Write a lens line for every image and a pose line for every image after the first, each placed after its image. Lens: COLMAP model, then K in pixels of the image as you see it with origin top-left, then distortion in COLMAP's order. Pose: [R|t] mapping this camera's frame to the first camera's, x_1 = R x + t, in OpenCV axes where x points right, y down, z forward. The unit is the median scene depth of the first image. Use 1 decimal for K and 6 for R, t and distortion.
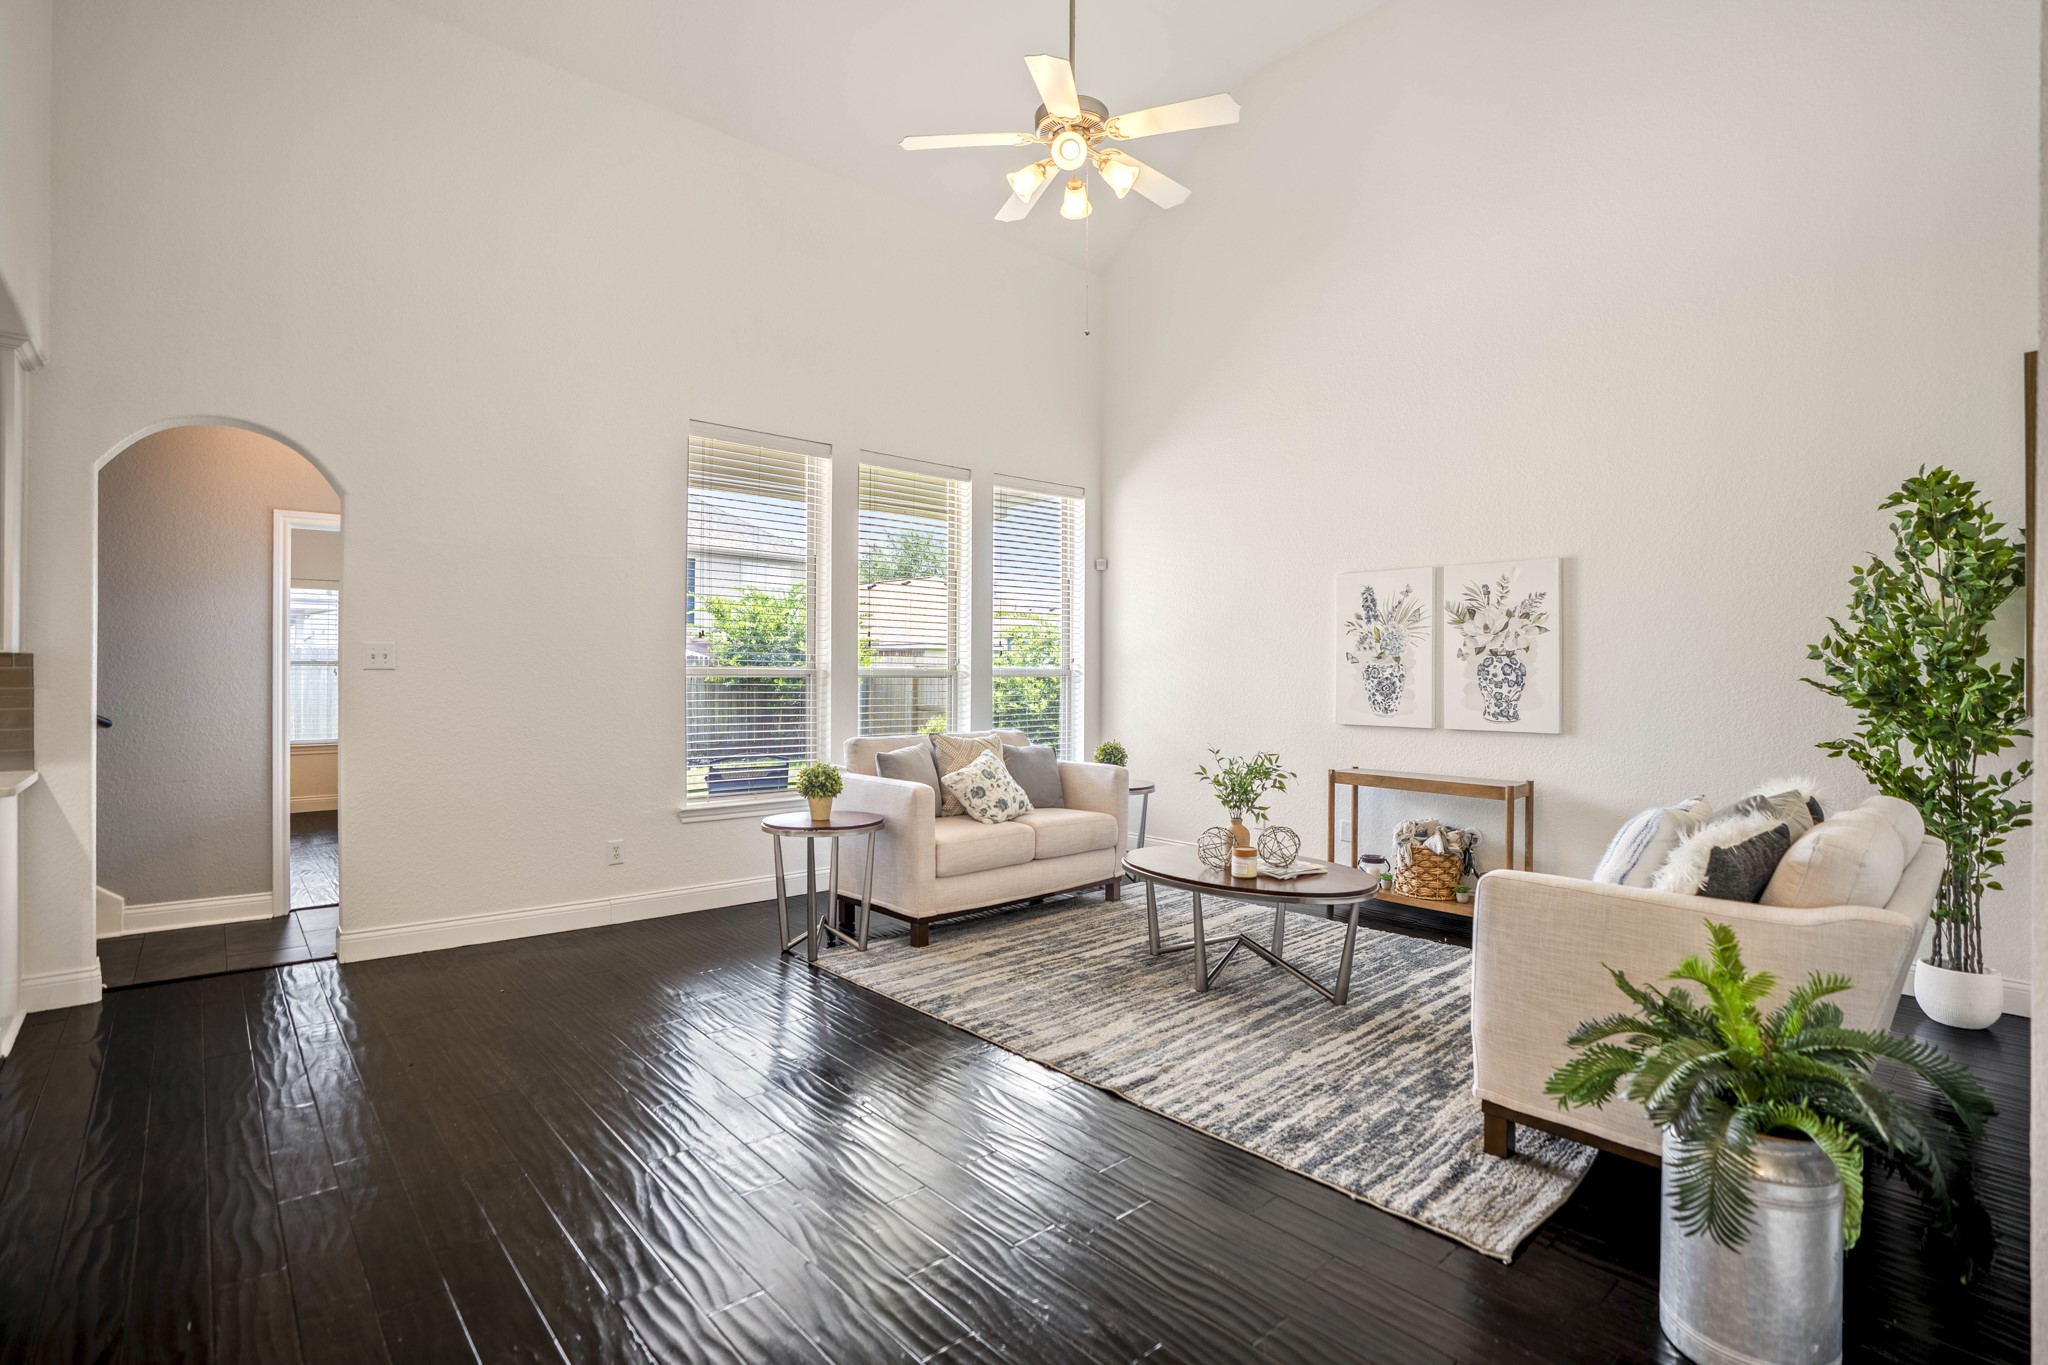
lens RADIAL K [[958.2, 0, 1024.7], [0, 958.2, 698.5], [0, 0, 1]] dist [-0.067187, 0.025706]
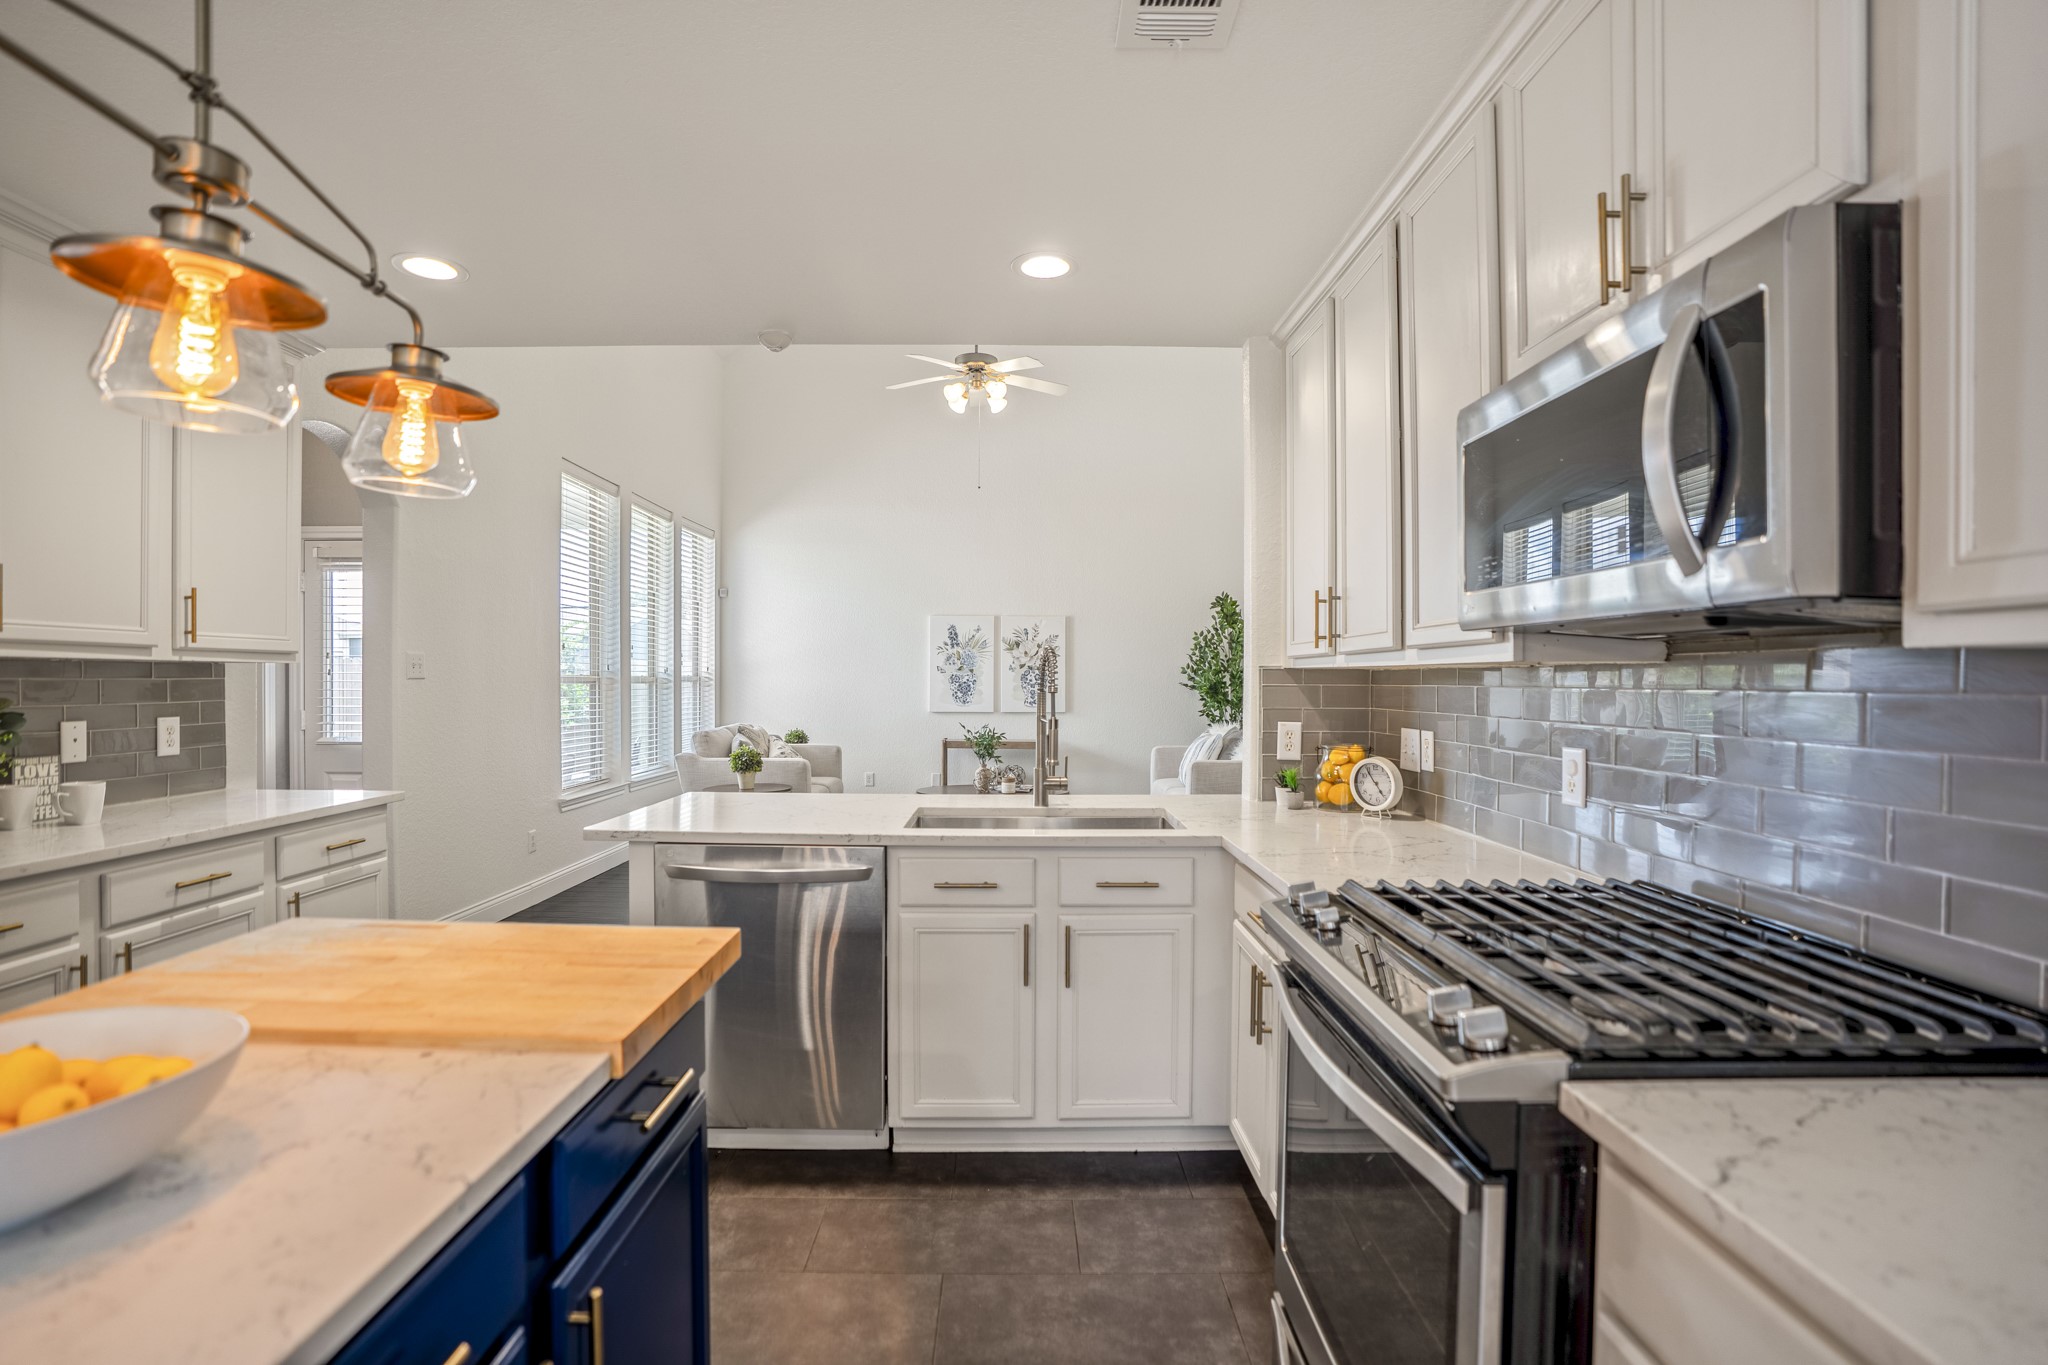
lens RADIAL K [[971.4, 0, 1031.3], [0, 971.4, 688.6], [0, 0, 1]] dist [-0.068971, 0.029347]
pose [[0.664829, -0.011702, 0.746904, -0.890441], [0.016999, 0.999855, 0.000534, -0.010880], [-0.746802, 0.012342, 0.664932, -0.213473]]
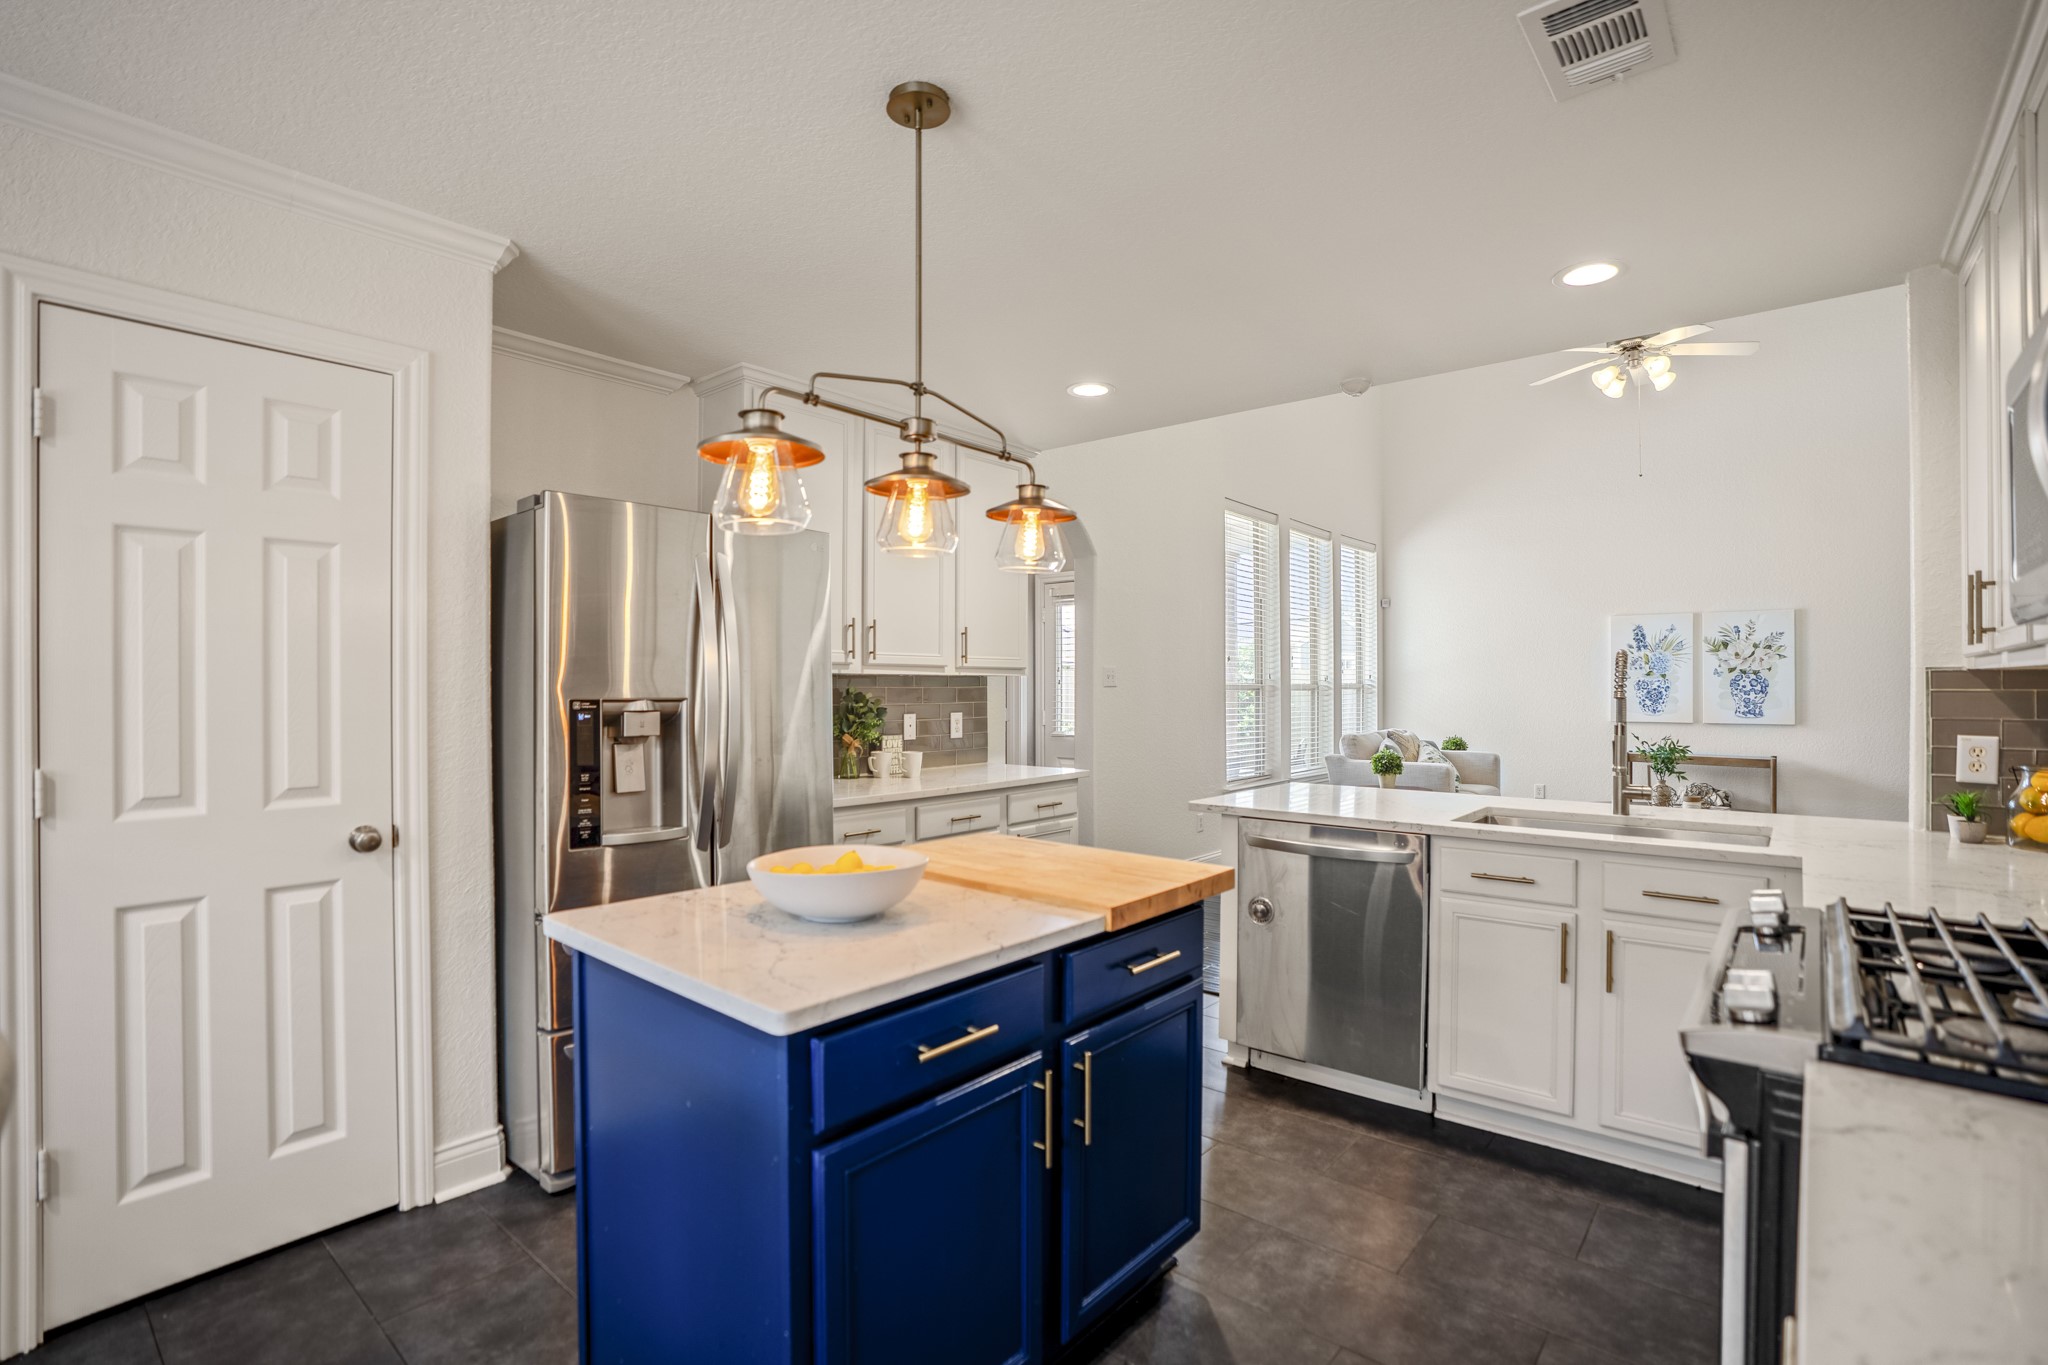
lens RADIAL K [[971.8, 0, 1024.0], [0, 971.8, 682.5], [0, 0, 1]] dist [-0.050478, 0.017190]
pose [[0.990928, -0.007248, 0.134202, -0.870677], [0.010561, 0.999656, -0.023994, -0.007258], [-0.133982, 0.025194, 0.990664, -0.352014]]
